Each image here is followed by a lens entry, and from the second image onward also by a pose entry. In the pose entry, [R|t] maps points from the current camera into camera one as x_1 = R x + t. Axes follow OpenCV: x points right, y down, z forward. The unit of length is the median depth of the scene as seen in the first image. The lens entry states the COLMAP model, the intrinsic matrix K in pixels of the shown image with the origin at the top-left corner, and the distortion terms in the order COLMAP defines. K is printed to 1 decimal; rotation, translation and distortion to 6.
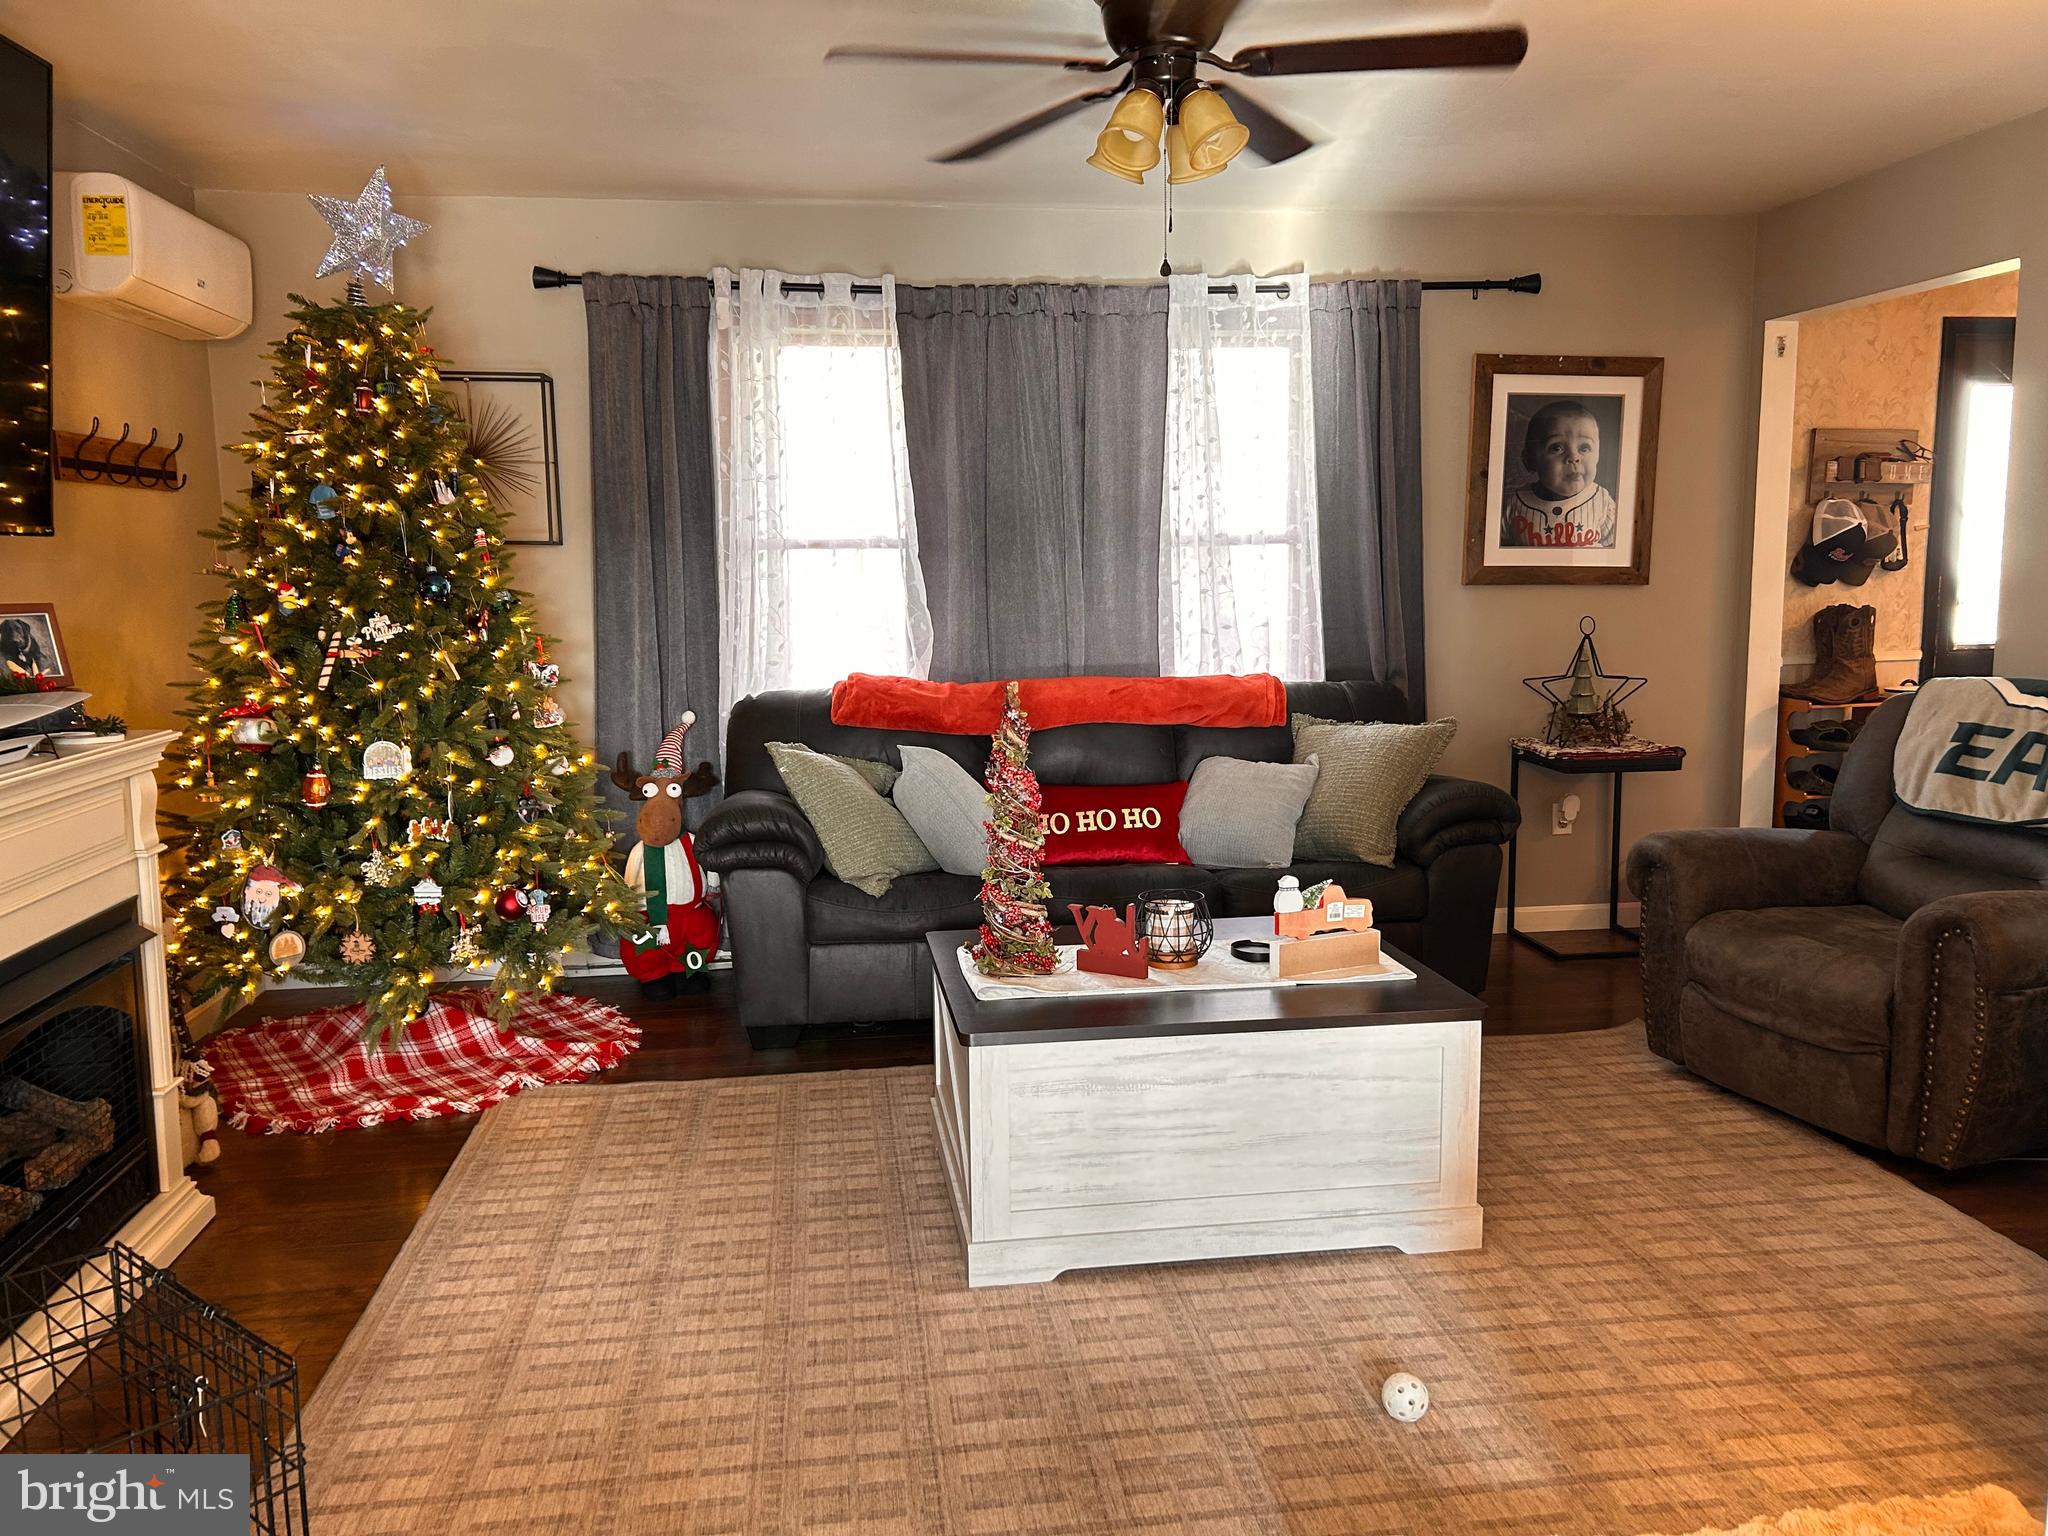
lens RADIAL K [[1536.7, 0, 1022.9], [0, 1536.7, 777.4], [0, 0, 1]] dist [0.050640, -0.046121]
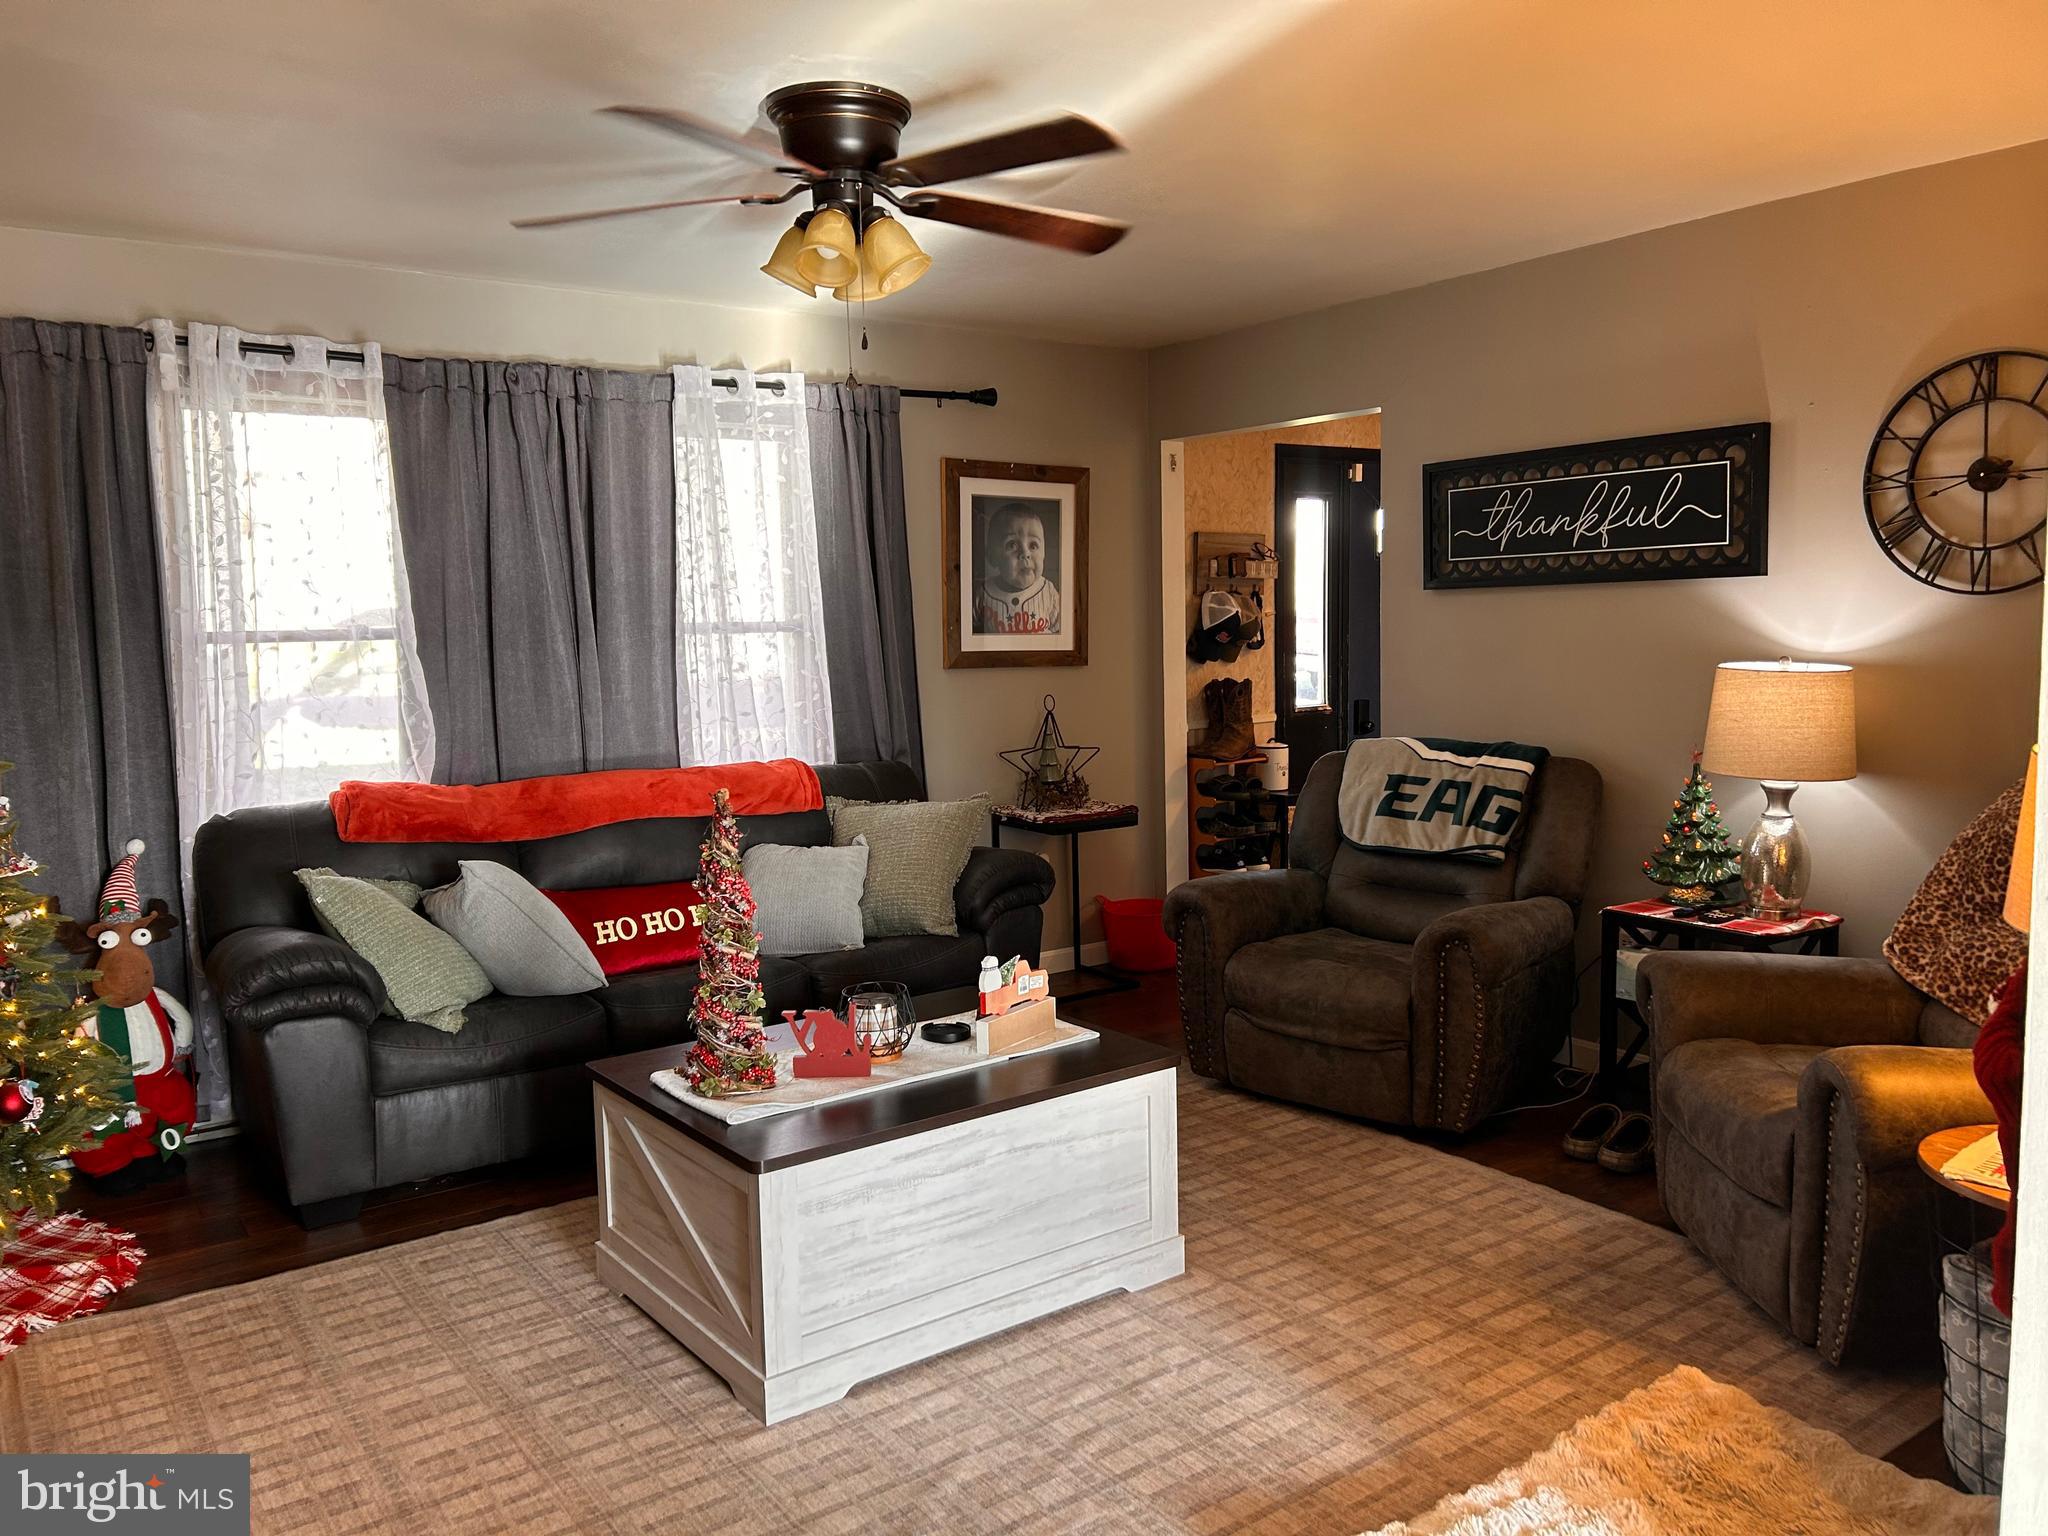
lens RADIAL K [[1536.7, 0, 1022.9], [0, 1536.7, 776.5], [0, 0, 1]] dist [0.050640, -0.046121]
pose [[0.879972, -0.055608, 0.471760, -0.196402], [0.075784, 0.996839, -0.023859, -0.021449], [-0.468942, 0.056747, 0.881404, 0.034895]]
